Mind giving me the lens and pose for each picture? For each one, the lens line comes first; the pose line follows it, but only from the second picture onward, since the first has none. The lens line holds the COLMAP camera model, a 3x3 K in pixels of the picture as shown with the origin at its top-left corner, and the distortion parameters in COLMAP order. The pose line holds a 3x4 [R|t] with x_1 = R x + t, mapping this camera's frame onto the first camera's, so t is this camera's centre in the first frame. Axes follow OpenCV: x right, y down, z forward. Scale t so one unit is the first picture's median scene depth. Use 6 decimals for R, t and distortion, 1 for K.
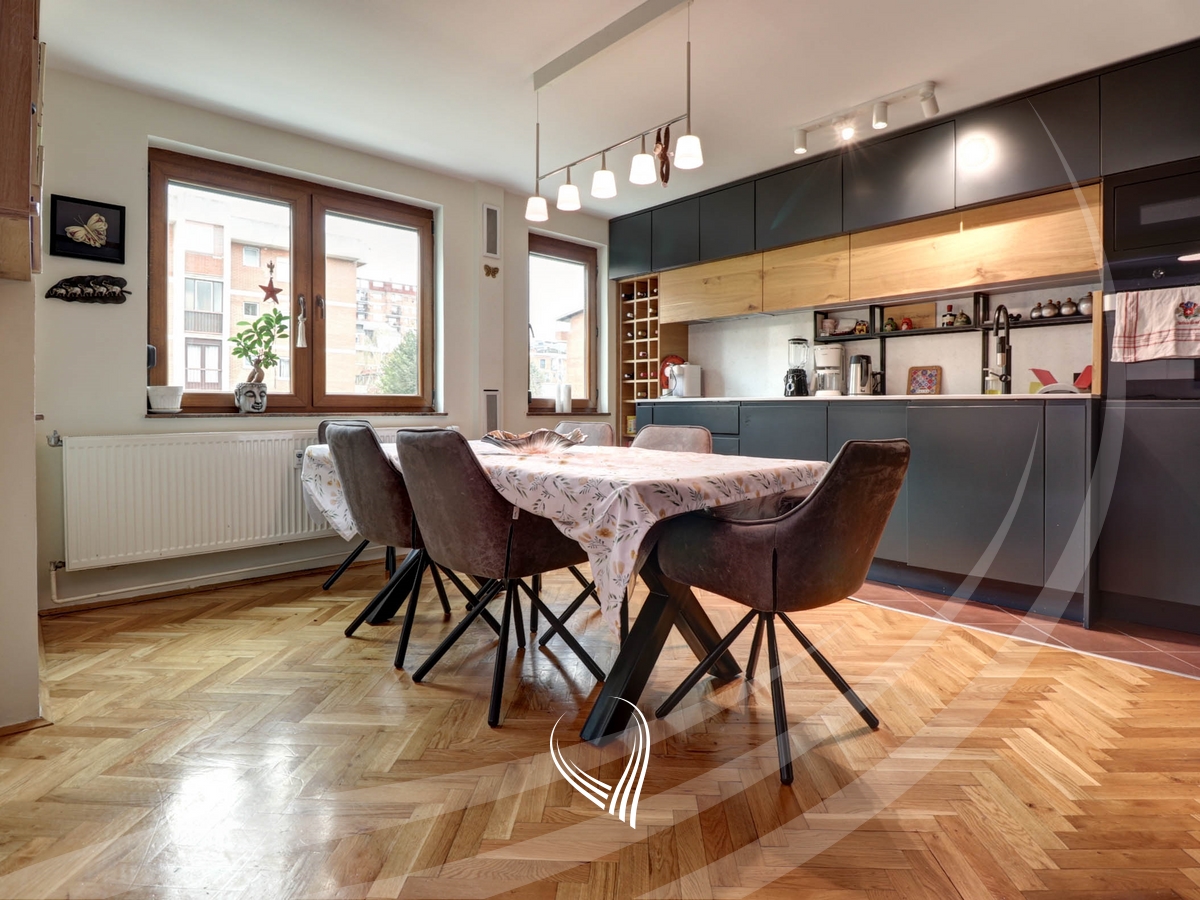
lens RADIAL K [[659.5, 0, 603.9], [0, 659.5, 426.7], [0, 0, 1]] dist [-0.003923, -0.002180]
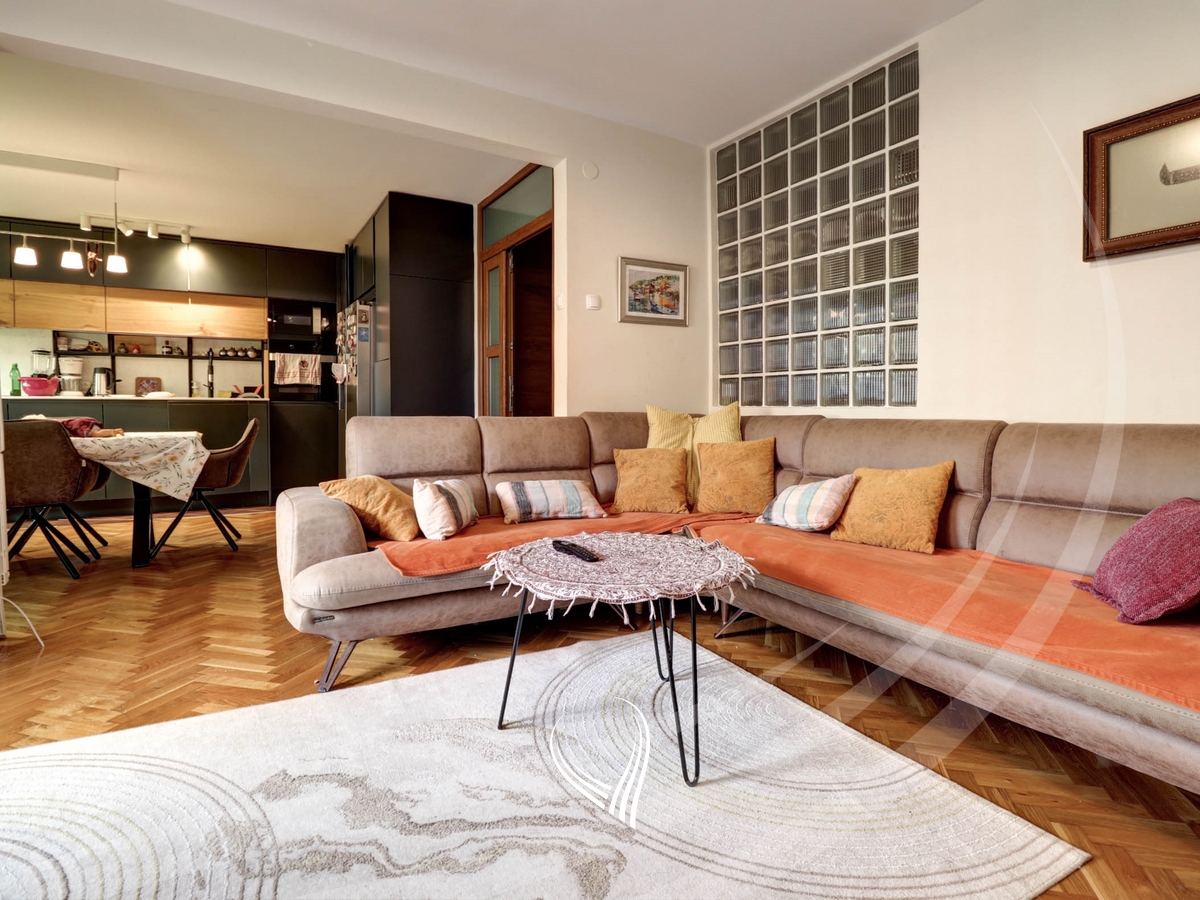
lens RADIAL K [[627.3, 0, 638.9], [0, 627.3, 418.1], [0, 0, 1]] dist [-0.002394, -0.012344]
pose [[0.187924, -0.019264, 0.981995, -0.763120], [0.021528, 0.999648, 0.015491, 0.006106], [-0.981948, 0.018230, 0.188273, -0.421256]]
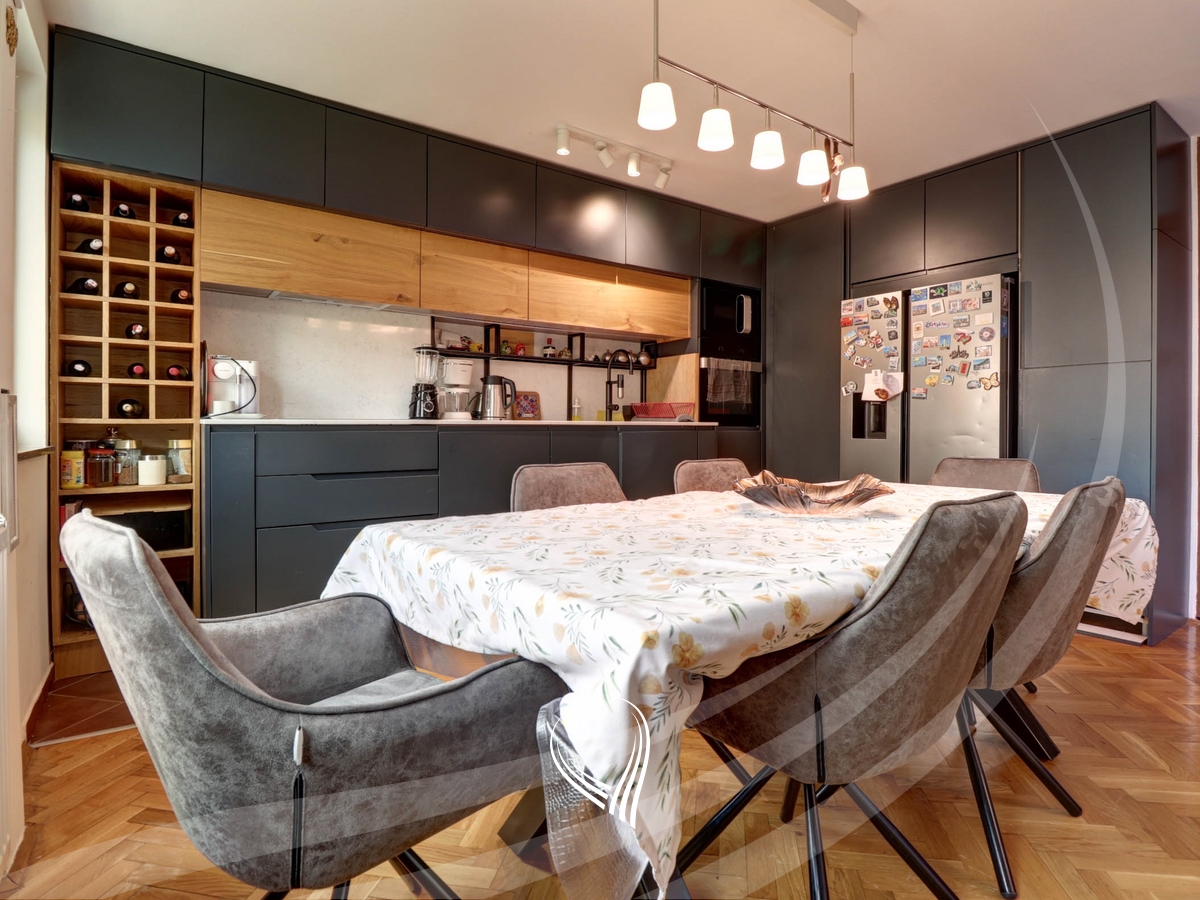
lens RADIAL K [[627.3, 0, 638.9], [0, 627.3, 418.1], [0, 0, 1]] dist [-0.002394, -0.012344]
pose [[0.094332, 0.008784, 0.995502, -0.508647], [0.022346, 0.999690, -0.010939, -0.035670], [-0.995290, 0.023277, 0.094107, 0.753632]]
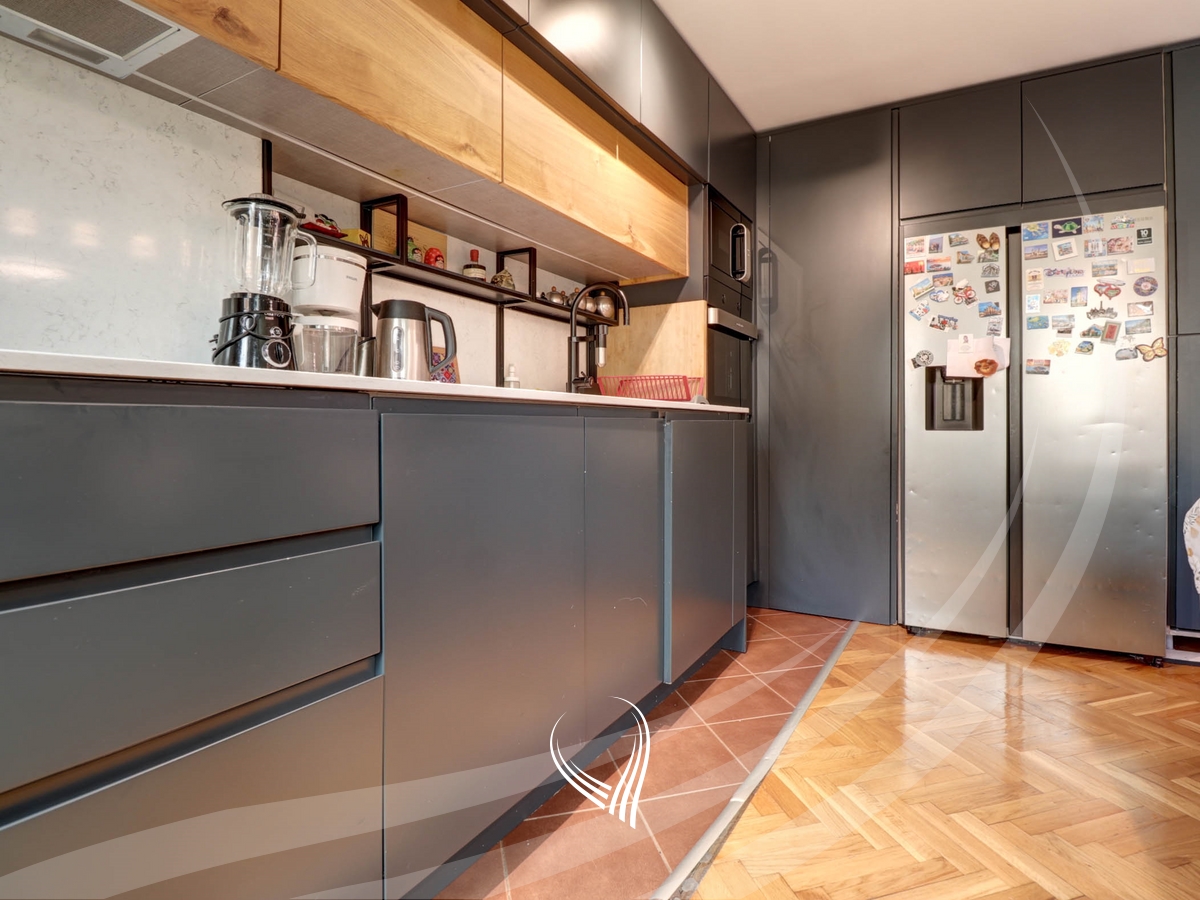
lens RADIAL K [[627.3, 0, 638.9], [0, 627.3, 418.1], [0, 0, 1]] dist [-0.002394, -0.012344]
pose [[-0.327141, 0.012996, 0.944886, -0.055662], [0.028141, 0.999596, -0.004006, -0.026772], [-0.944557, 0.025279, -0.327374, 1.048203]]
